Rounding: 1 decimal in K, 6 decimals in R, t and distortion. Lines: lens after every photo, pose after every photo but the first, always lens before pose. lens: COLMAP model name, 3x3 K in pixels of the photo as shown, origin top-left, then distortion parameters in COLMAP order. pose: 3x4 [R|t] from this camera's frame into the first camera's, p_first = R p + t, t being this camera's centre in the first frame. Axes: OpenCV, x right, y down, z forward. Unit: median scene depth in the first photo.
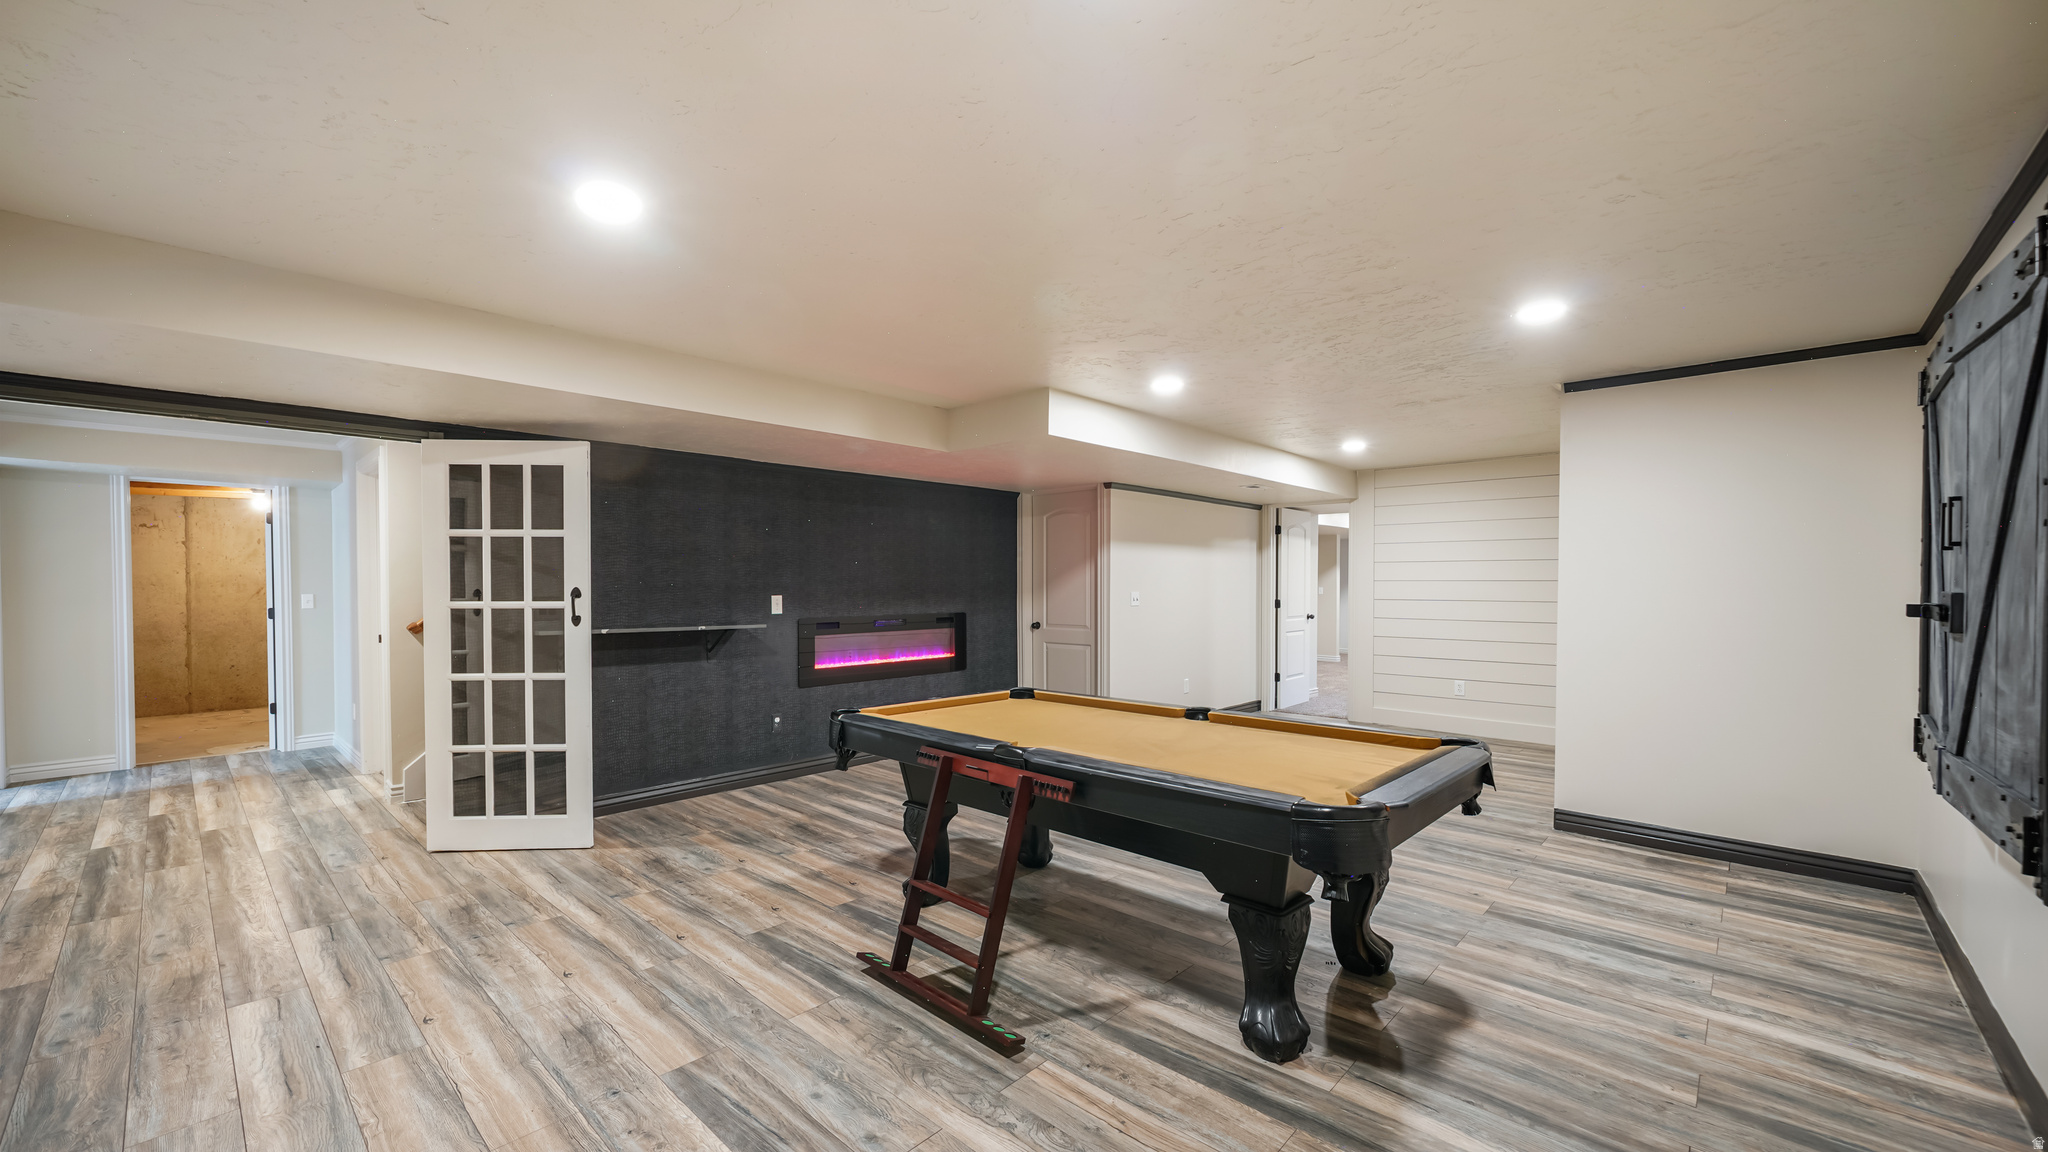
lens RADIAL K [[798.6, 0, 1015.1], [0, 798.6, 590.5], [0, 0, 1]] dist [-0.002977, -0.000011]
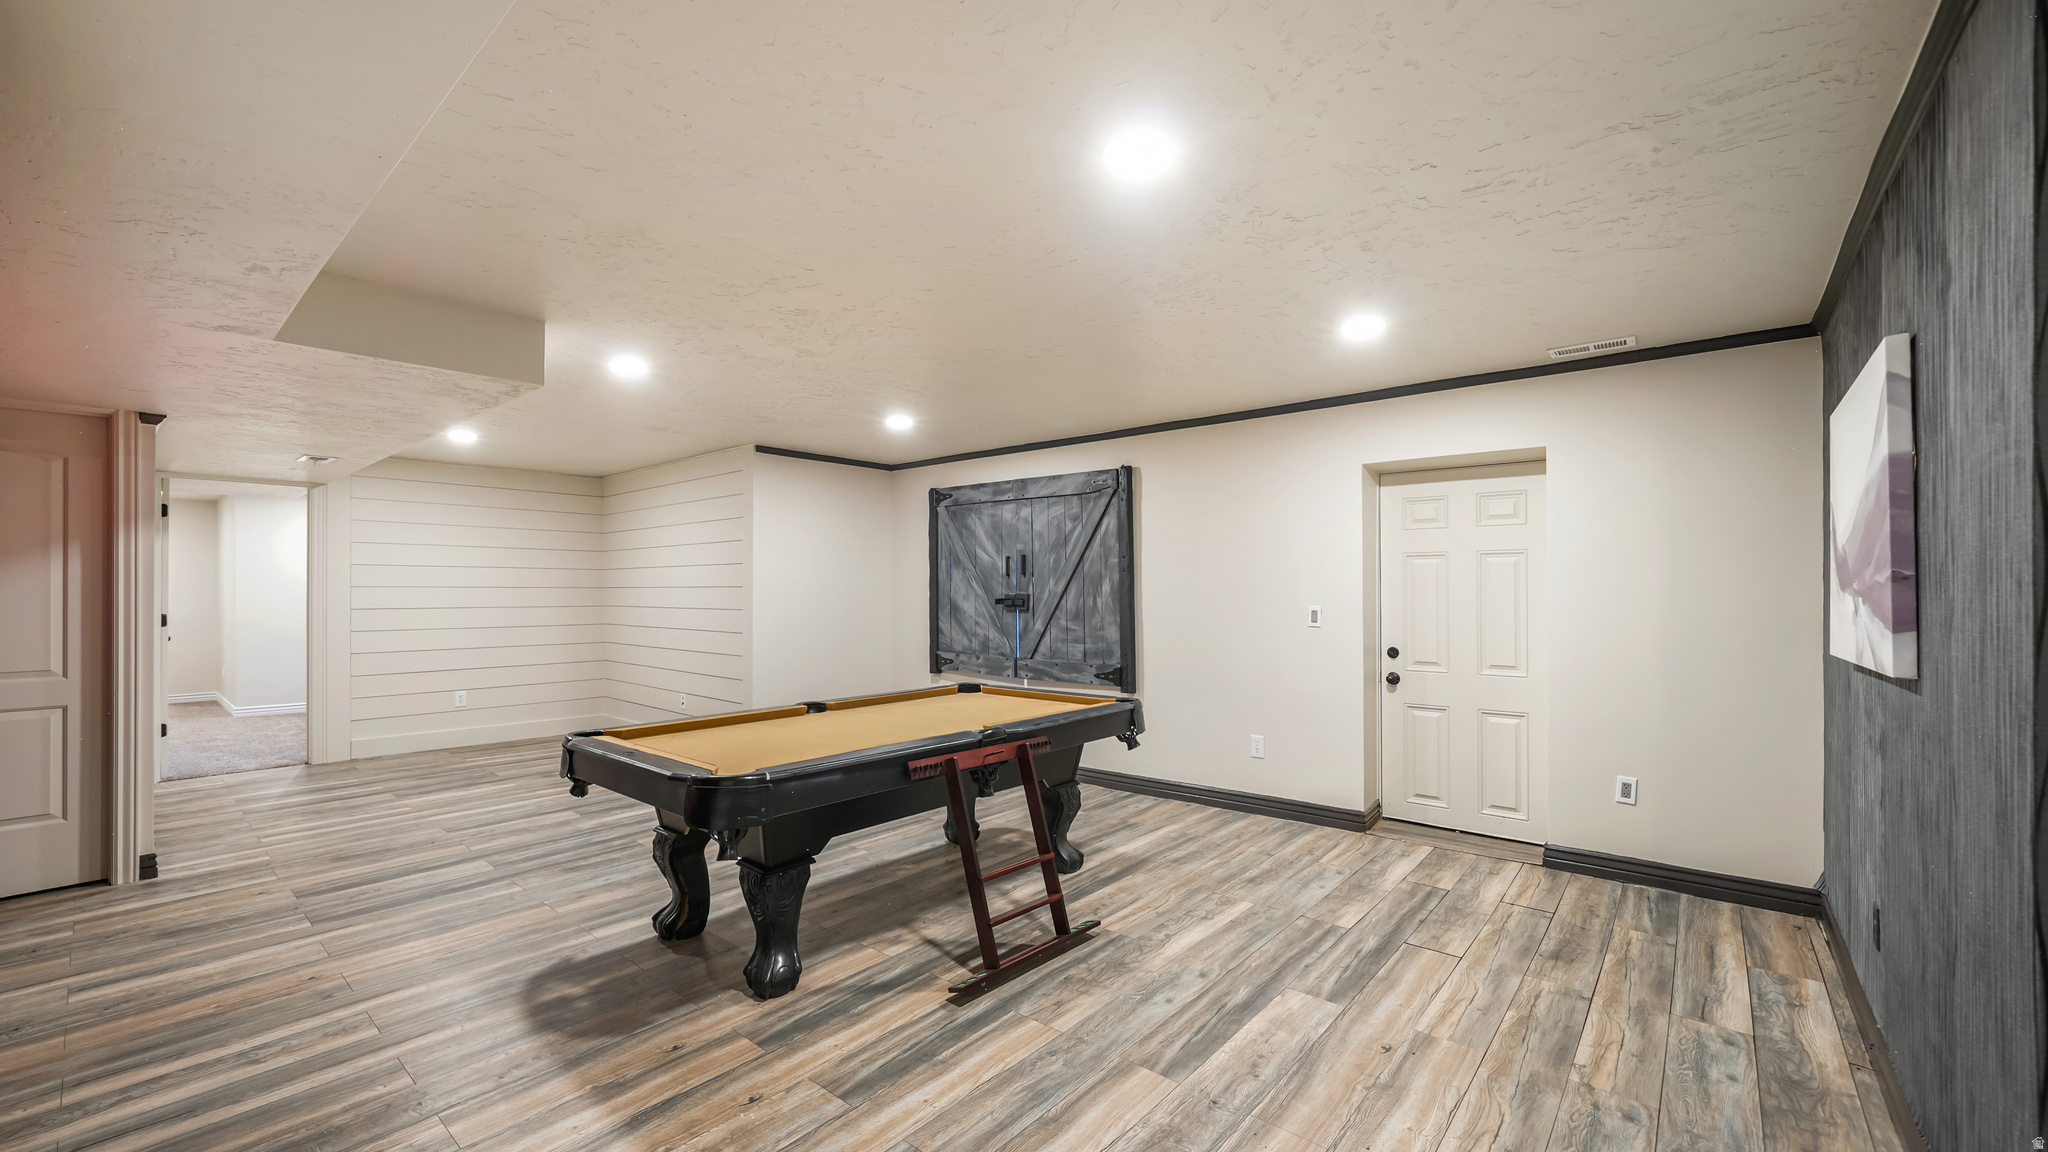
lens RADIAL K [[798.6, 0, 1015.1], [0, 798.6, 582.1], [0, 0, 1]] dist [-0.002977, -0.000011]
pose [[-0.030161, 0.011346, 0.999481, -1.140294], [0.009121, 0.999897, -0.011076, -0.005080], [-0.999503, 0.008782, -0.030262, 0.972674]]
